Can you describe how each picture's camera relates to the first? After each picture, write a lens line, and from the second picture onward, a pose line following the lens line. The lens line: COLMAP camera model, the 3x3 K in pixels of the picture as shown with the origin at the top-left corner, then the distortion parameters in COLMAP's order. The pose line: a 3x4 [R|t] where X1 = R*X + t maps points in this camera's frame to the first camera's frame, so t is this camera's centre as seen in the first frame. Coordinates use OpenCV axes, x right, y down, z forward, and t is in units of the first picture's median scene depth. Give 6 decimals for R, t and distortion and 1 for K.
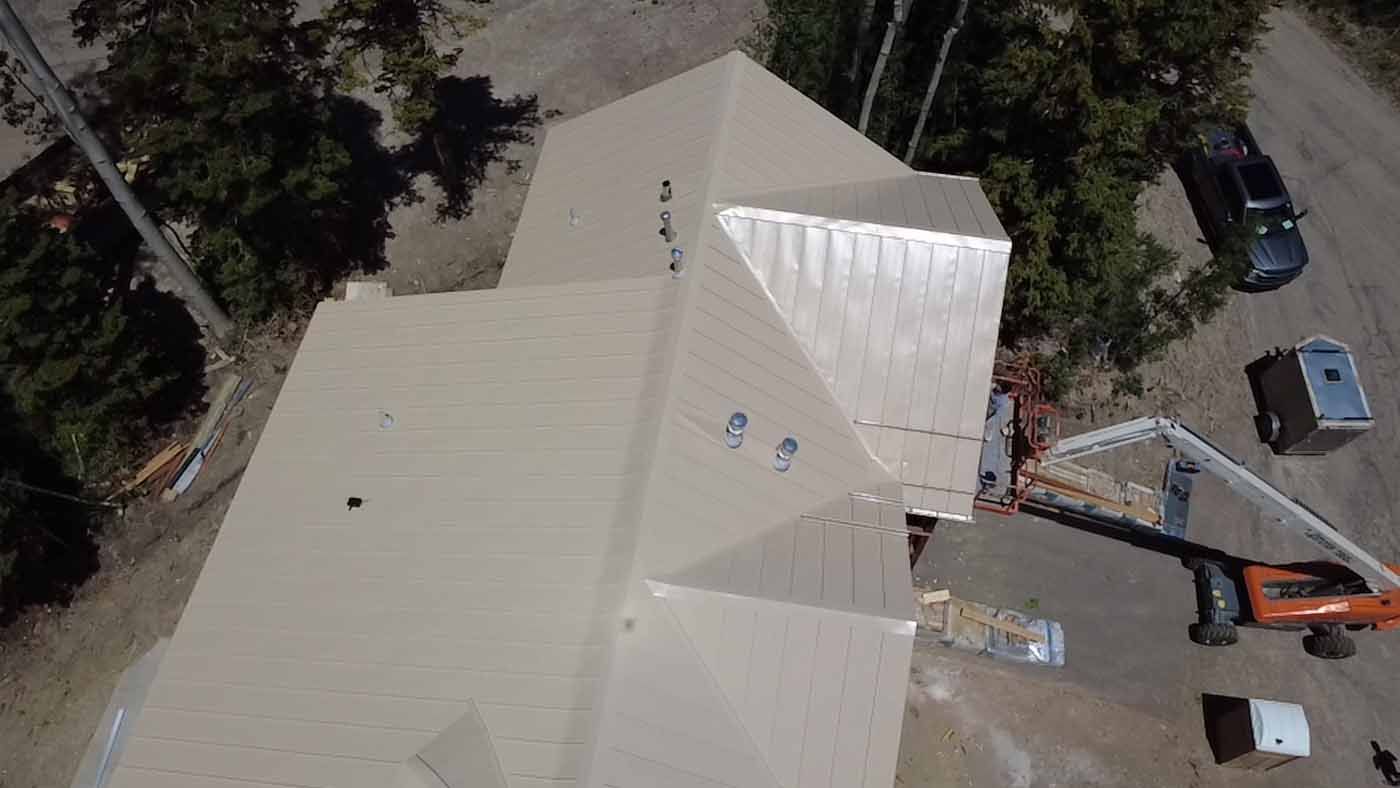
lens RADIAL K [[1018.1, 0, 704.2], [0, 1018.1, 392.3], [0, 0, 1]] dist [-0.000049, 0.005231]
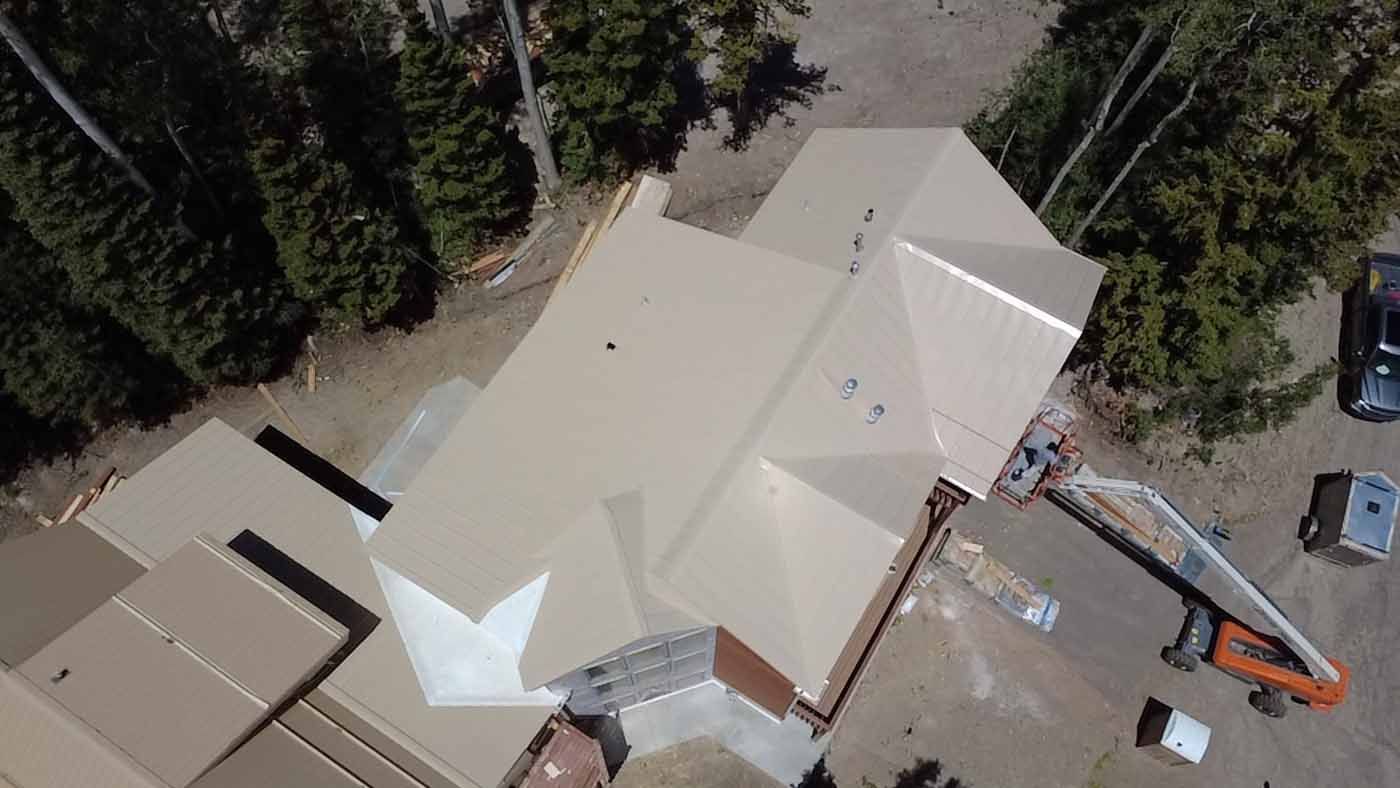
lens RADIAL K [[1018.1, 0, 699.2], [0, 1018.1, 393.7], [0, 0, 1]] dist [-0.000049, 0.005231]
pose [[0.919961, 0.352171, -0.172182, 0.054585], [-0.327341, 0.931794, 0.156868, -0.074871], [0.215683, -0.087951, 0.972495, -0.337241]]
